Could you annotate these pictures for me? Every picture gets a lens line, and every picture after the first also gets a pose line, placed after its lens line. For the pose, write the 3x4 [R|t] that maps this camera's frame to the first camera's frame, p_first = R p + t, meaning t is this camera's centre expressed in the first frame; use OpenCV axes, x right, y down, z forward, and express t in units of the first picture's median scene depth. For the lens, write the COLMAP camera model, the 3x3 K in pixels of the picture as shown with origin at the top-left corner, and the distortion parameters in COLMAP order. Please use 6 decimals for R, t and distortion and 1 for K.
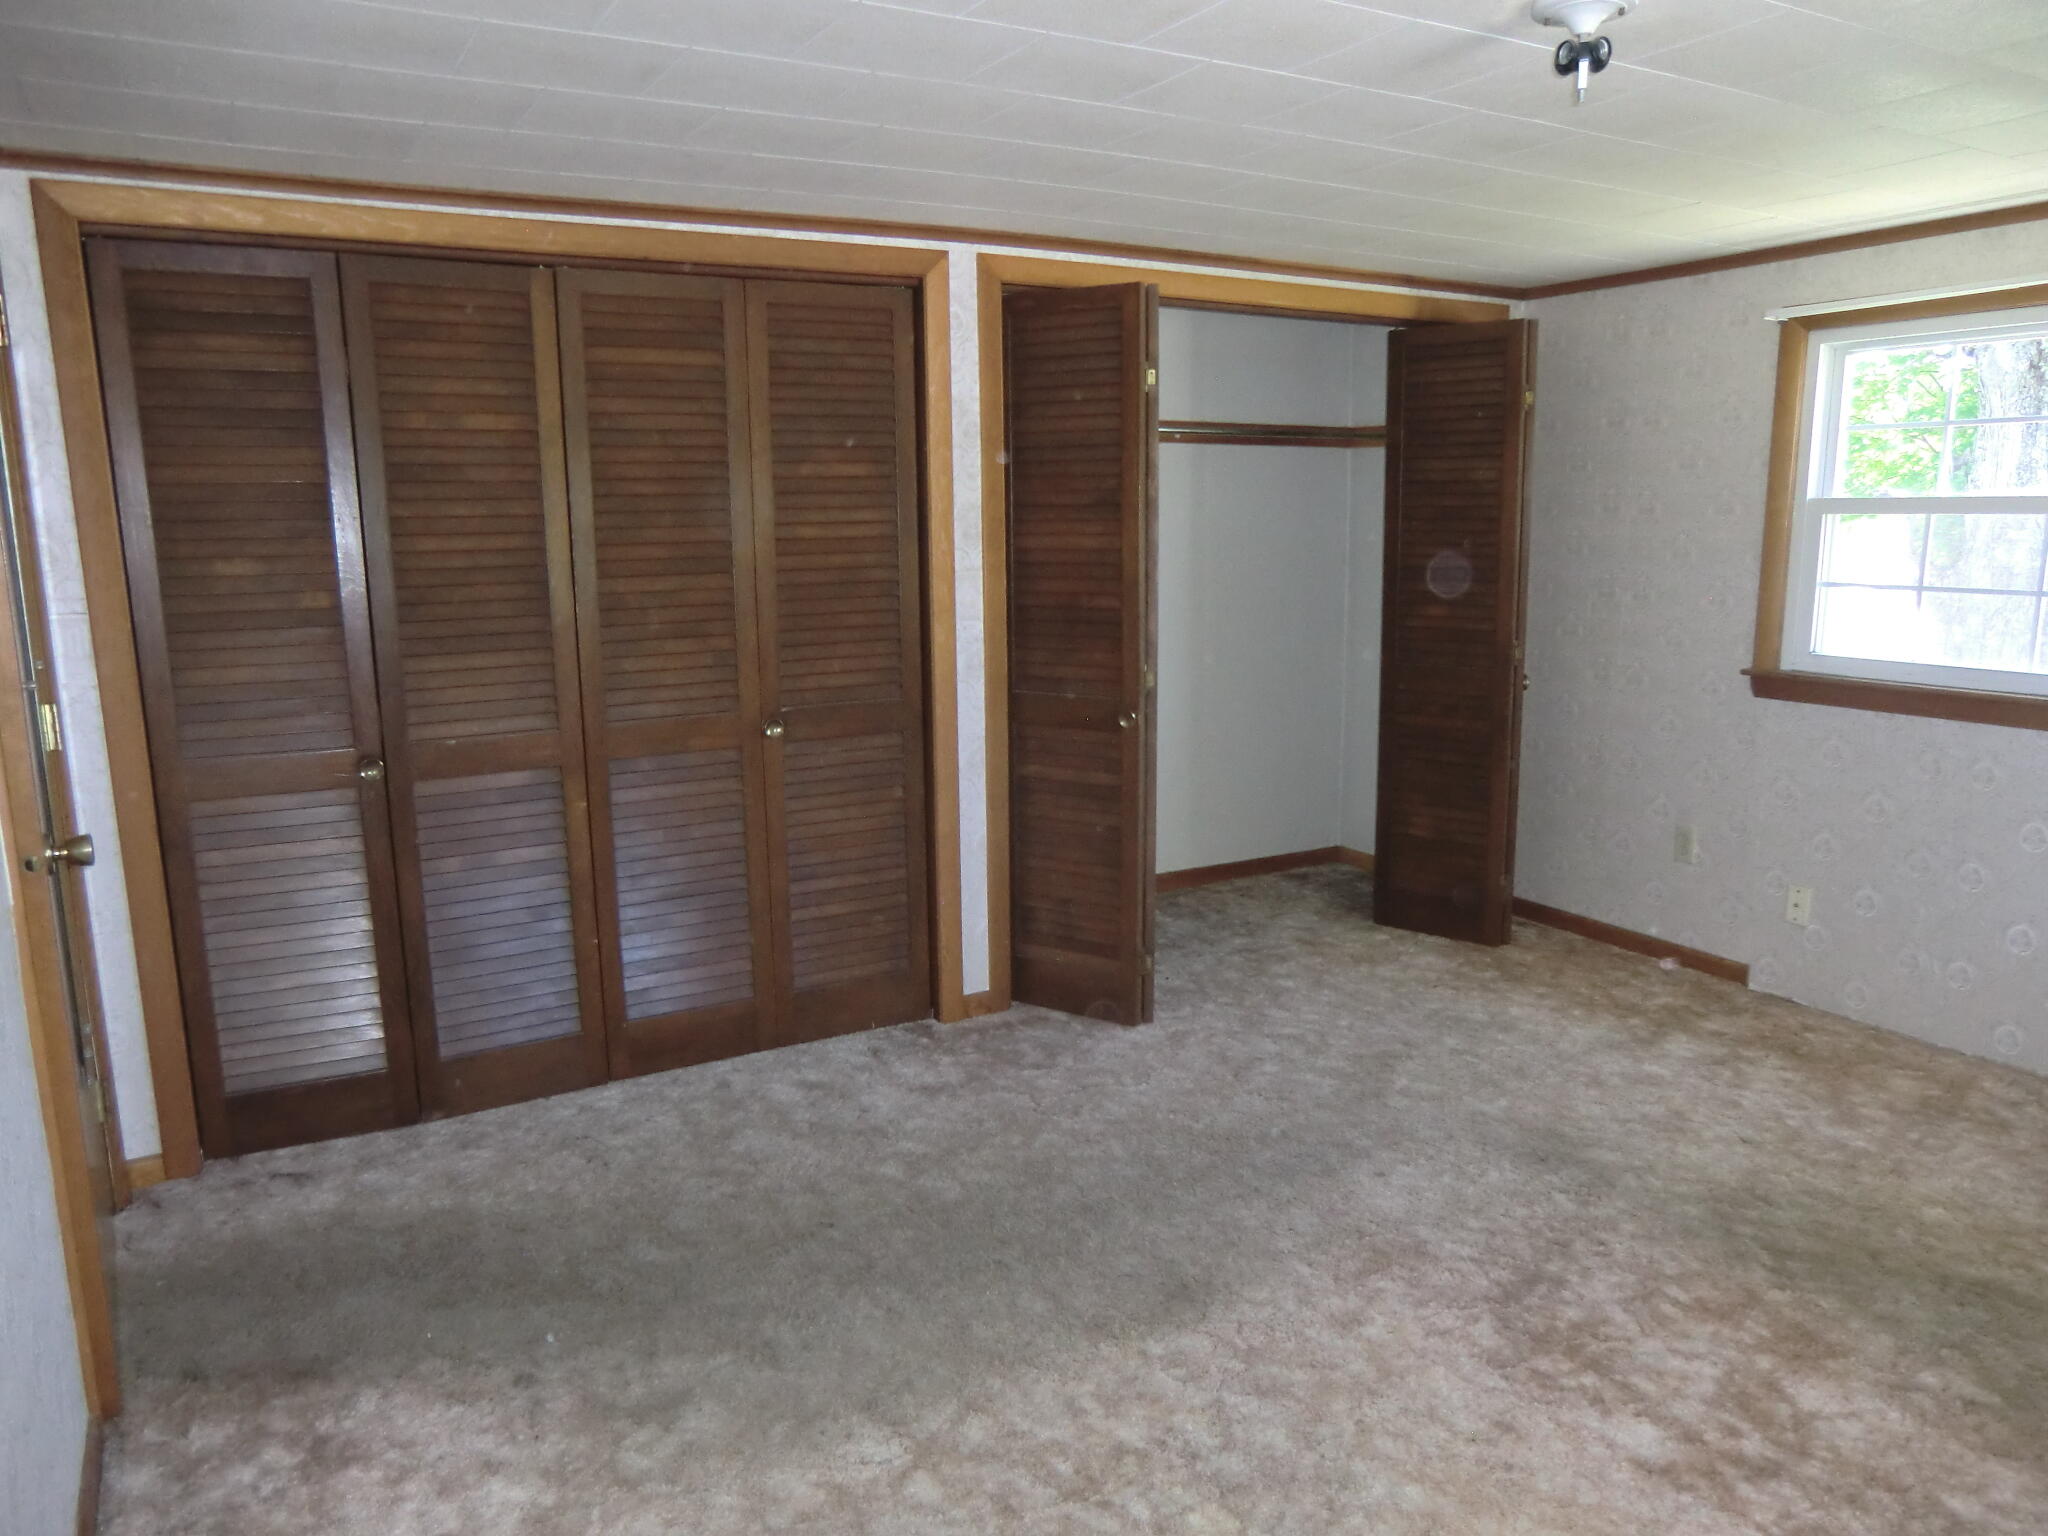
lens RADIAL K [[1443.7, 0, 1024.0], [0, 1443.7, 768.0], [0, 0, 1]] dist [-0.095821, 0.131962]
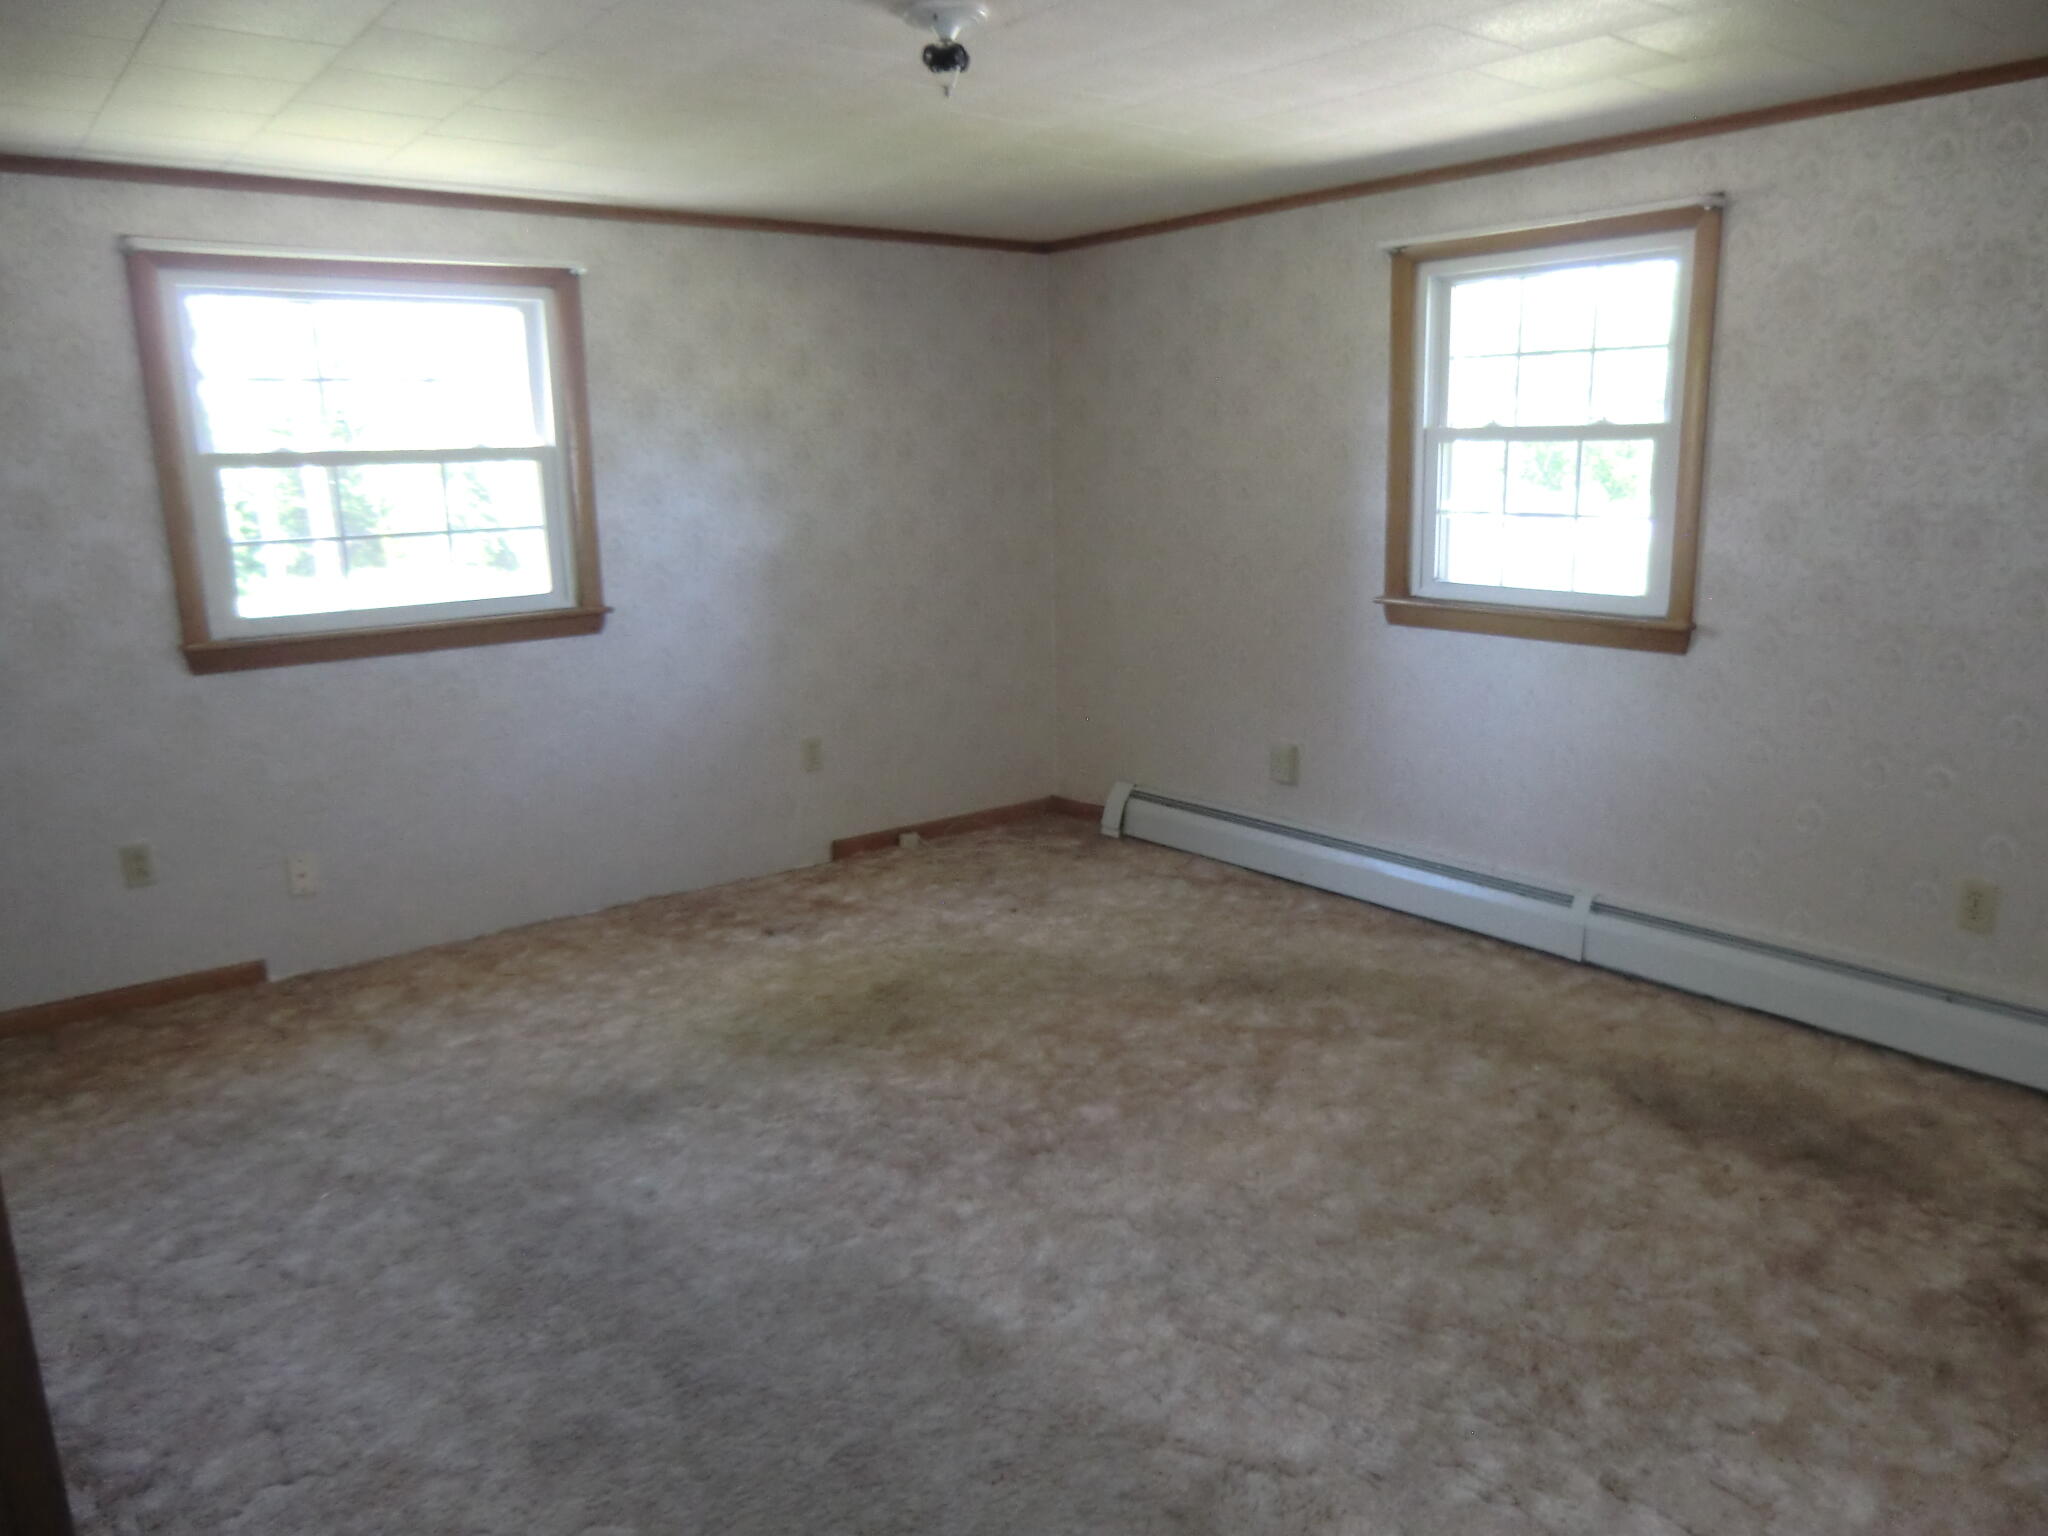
lens RADIAL K [[1443.7, 0, 1024.0], [0, 1443.7, 768.0], [0, 0, 1]] dist [-0.095821, 0.131962]
pose [[-0.136066, -0.202976, 0.969684, -0.515468], [0.198127, 0.953439, 0.227377, -0.110883], [-0.970686, 0.223059, -0.089516, 0.680455]]
